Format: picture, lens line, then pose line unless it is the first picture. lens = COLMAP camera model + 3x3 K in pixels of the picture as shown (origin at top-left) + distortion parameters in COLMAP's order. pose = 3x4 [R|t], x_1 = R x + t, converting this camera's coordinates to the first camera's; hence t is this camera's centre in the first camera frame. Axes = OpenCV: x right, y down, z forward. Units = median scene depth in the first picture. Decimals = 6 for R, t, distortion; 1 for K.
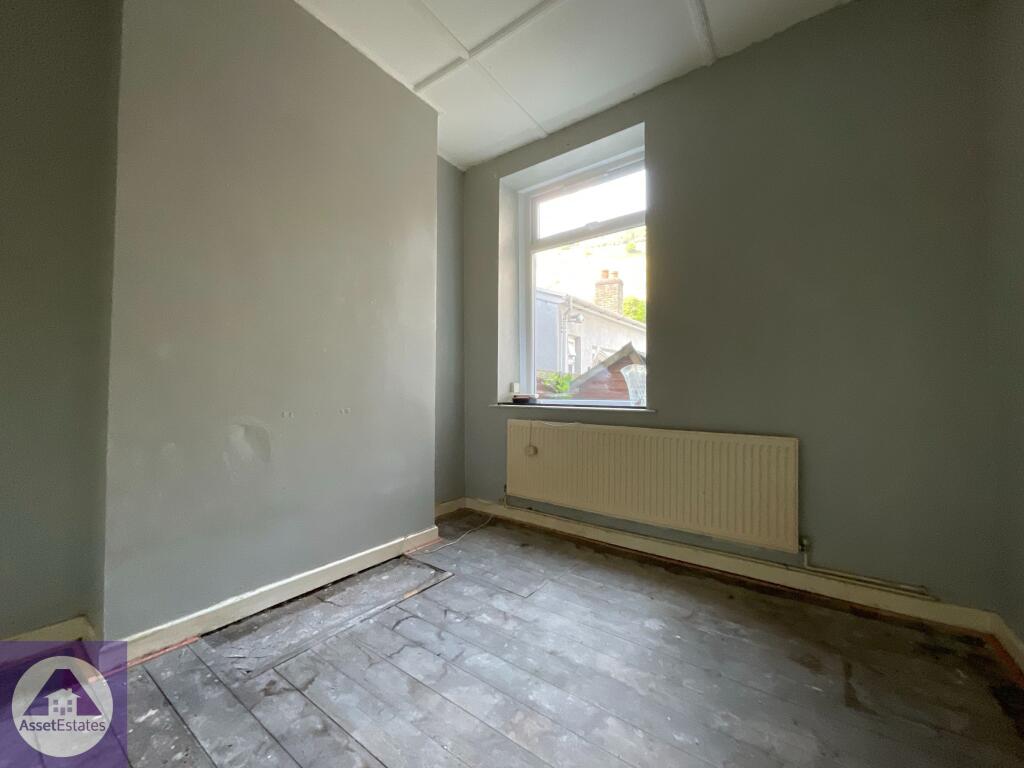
lens RADIAL K [[413.4, 0, 510.3], [0, 413.4, 382.0], [0, 0, 1]] dist [0.001054, 0.000458]
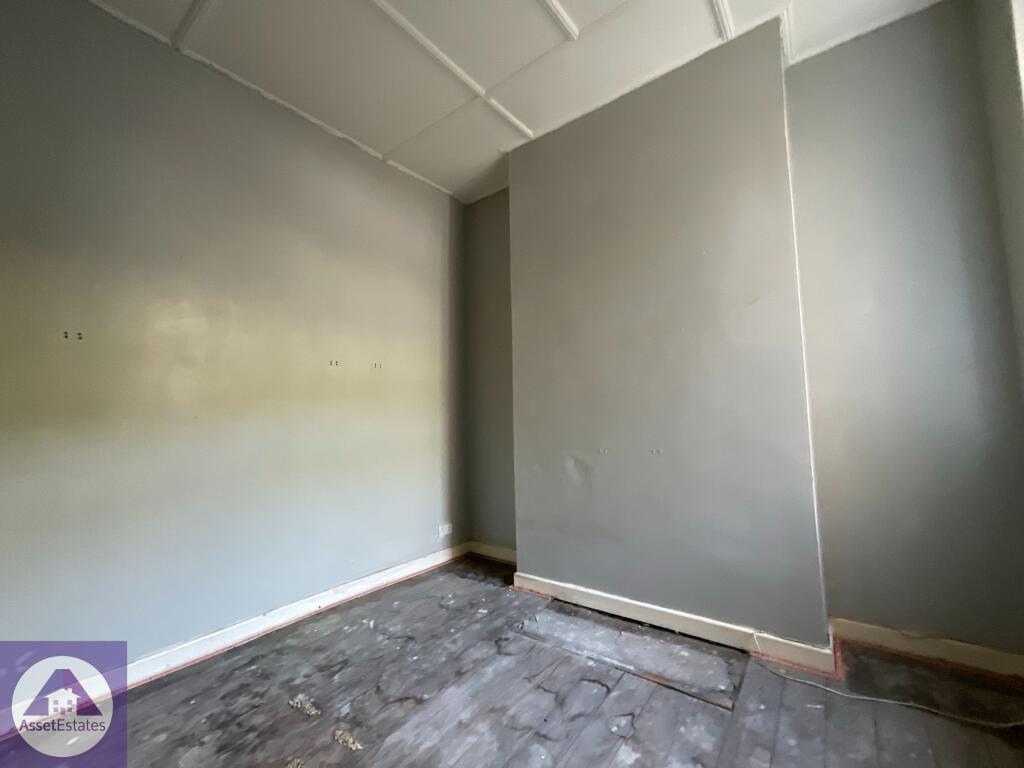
lens RADIAL K [[413.4, 0, 510.3], [0, 413.4, 382.0], [0, 0, 1]] dist [0.001054, 0.000458]
pose [[-0.035478, -0.085653, -0.995693, 0.697325], [0.061259, 0.994260, -0.087712, -0.033346], [0.997491, -0.064107, -0.030028, 0.815678]]
